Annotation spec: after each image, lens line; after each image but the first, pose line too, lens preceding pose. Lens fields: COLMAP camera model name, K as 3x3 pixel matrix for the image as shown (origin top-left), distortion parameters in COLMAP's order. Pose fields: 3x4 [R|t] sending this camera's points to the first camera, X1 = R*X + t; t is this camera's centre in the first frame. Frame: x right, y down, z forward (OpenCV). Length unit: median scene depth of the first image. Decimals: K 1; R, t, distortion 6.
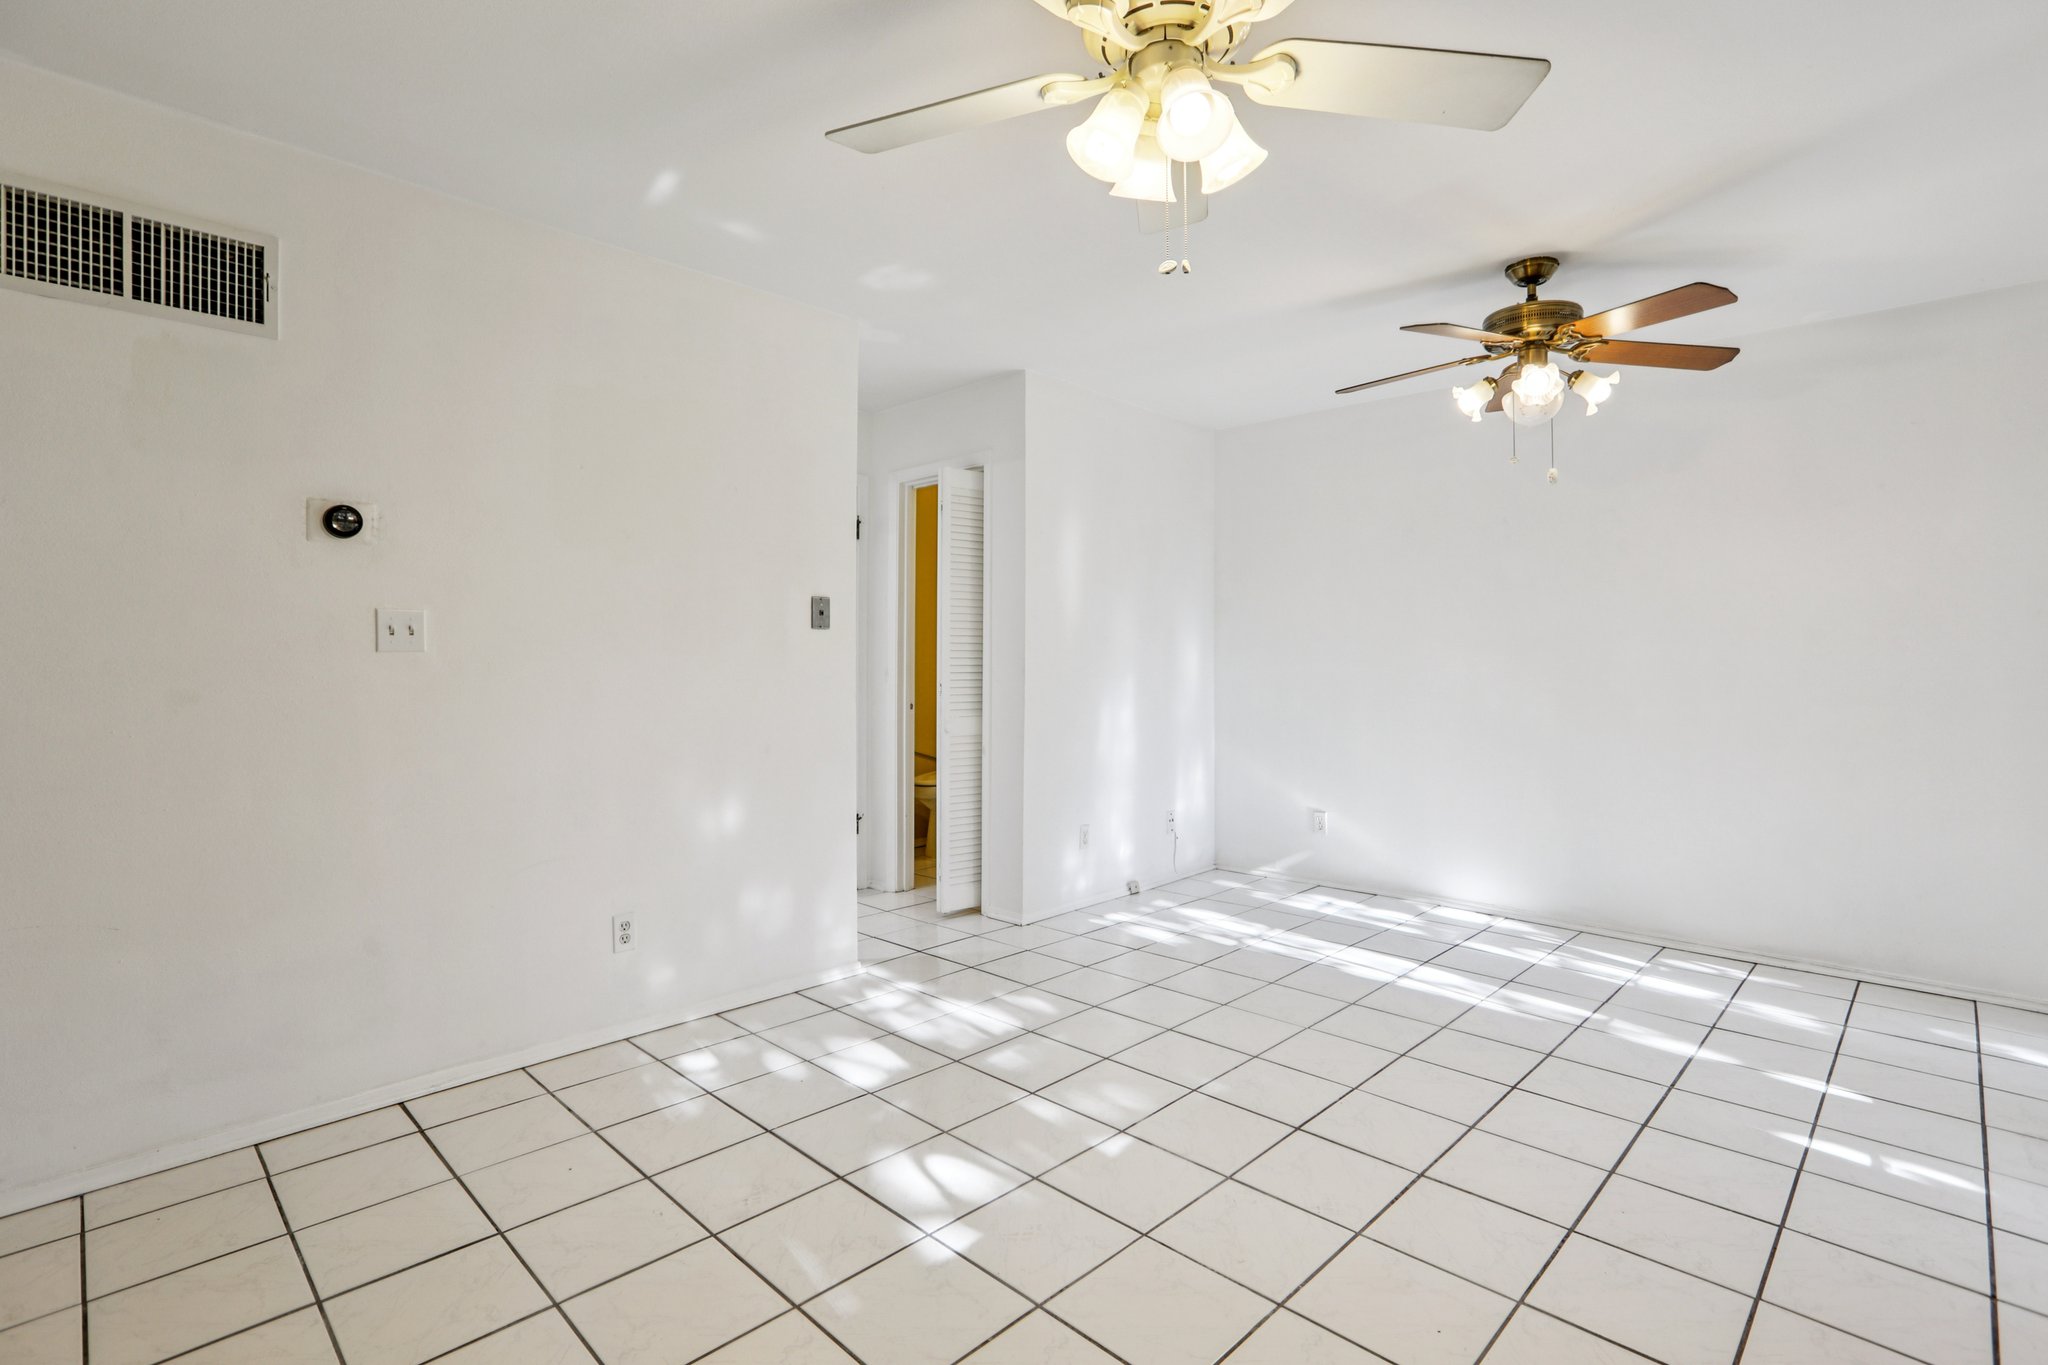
lens RADIAL K [[951.4, 0, 1024.0], [0, 951.4, 682.5], [0, 0, 1]] dist [-0.046757, 0.000122]
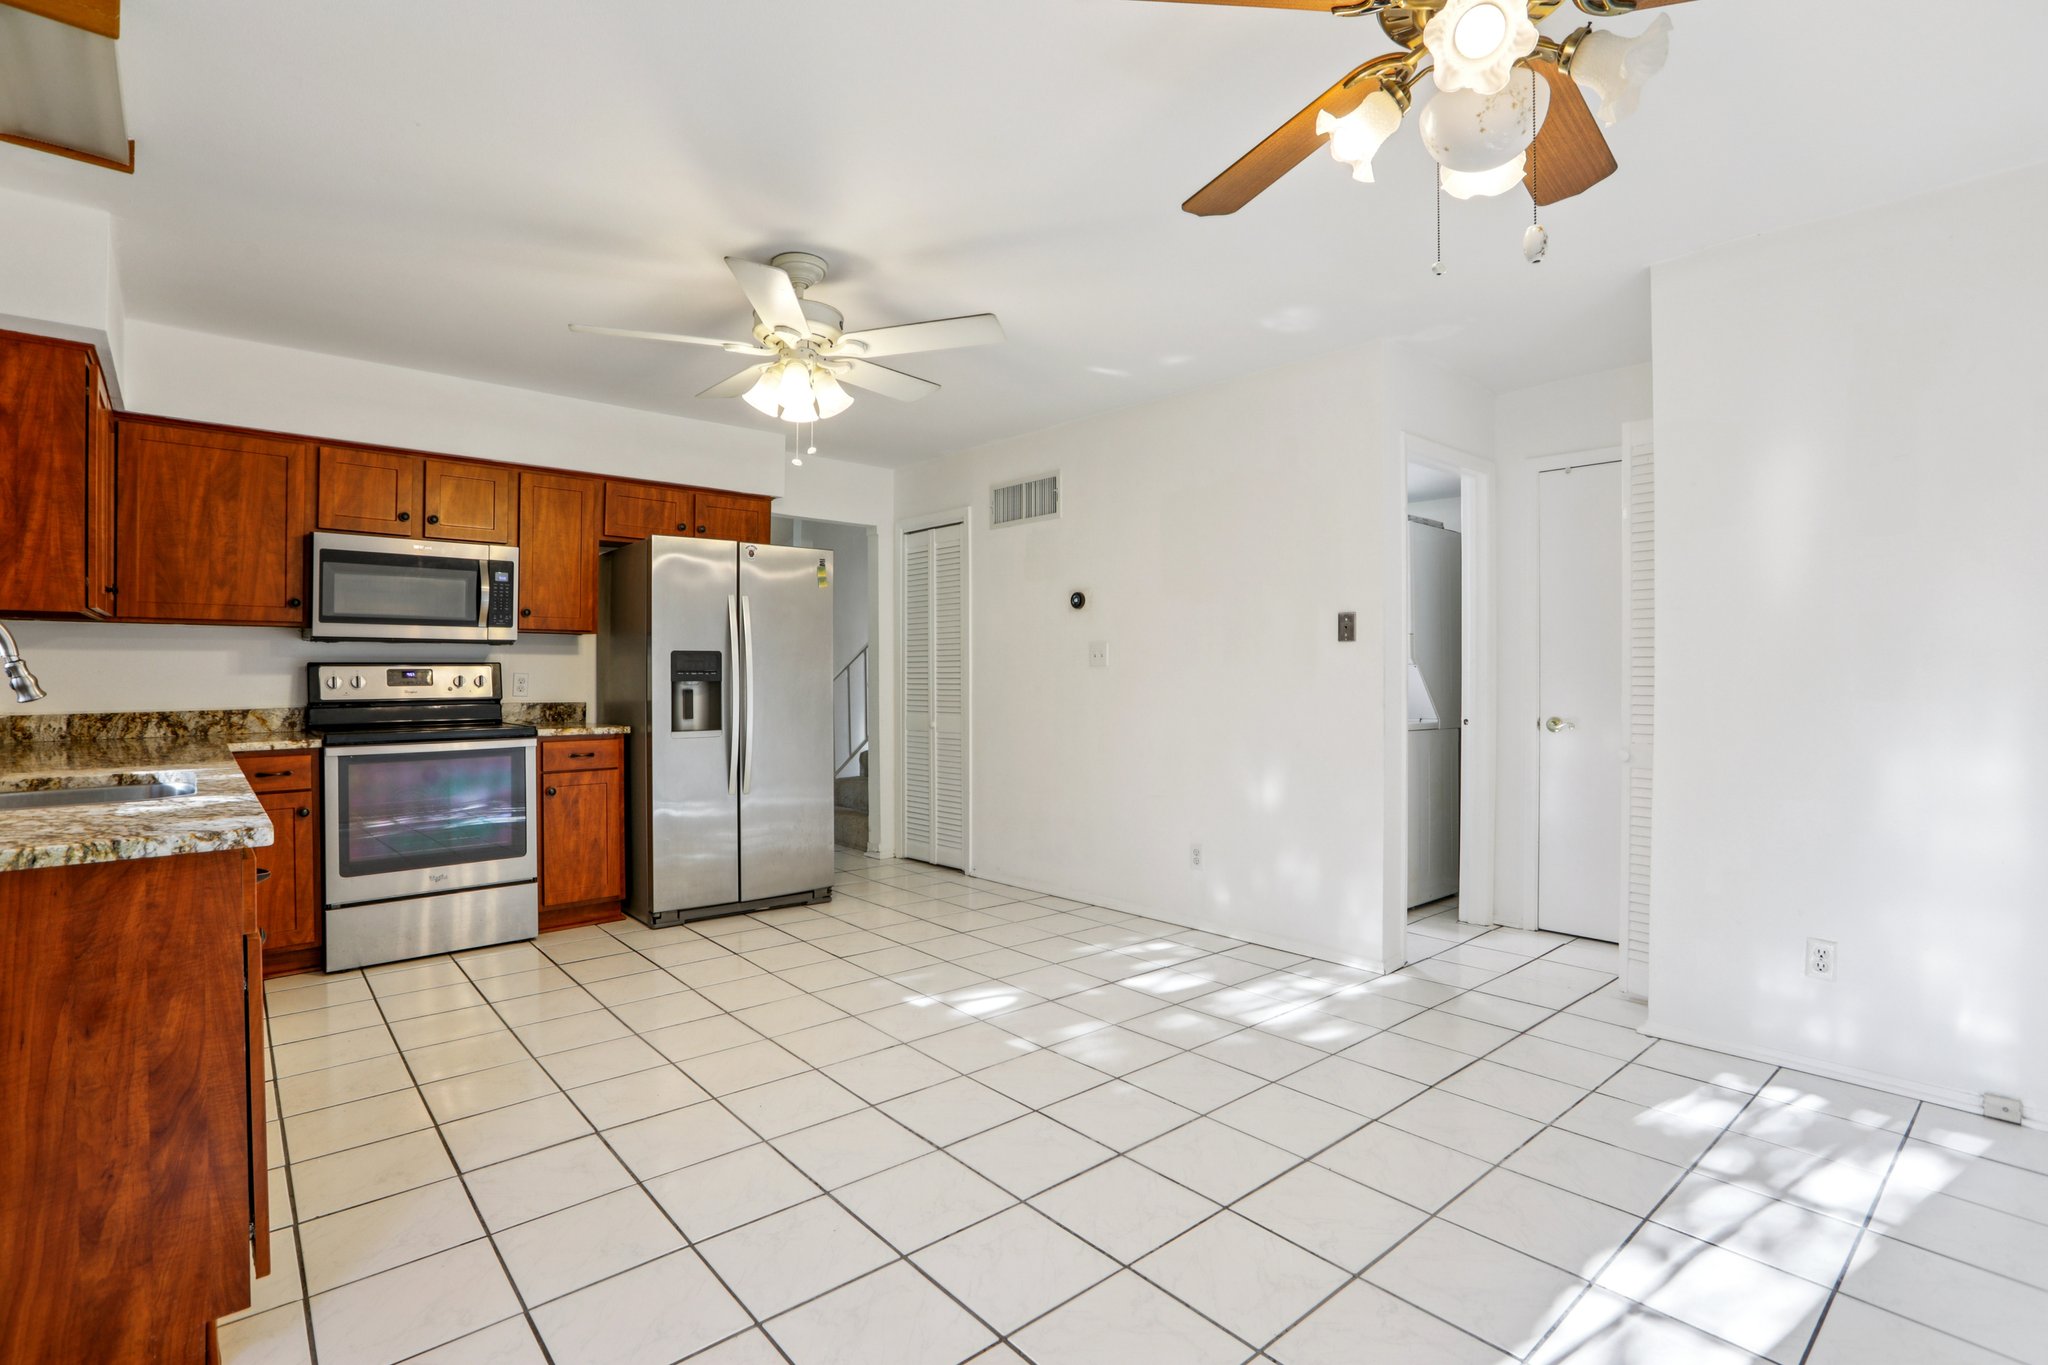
lens RADIAL K [[966.1, 0, 1018.9], [0, 966.1, 670.0], [0, 0, 1]] dist [-0.001439, -0.000131]
pose [[-0.068758, 0.002557, -0.997630, 1.030644], [-0.014002, 0.999896, 0.003527, -0.024862], [0.997535, 0.014211, -0.068715, 0.774657]]
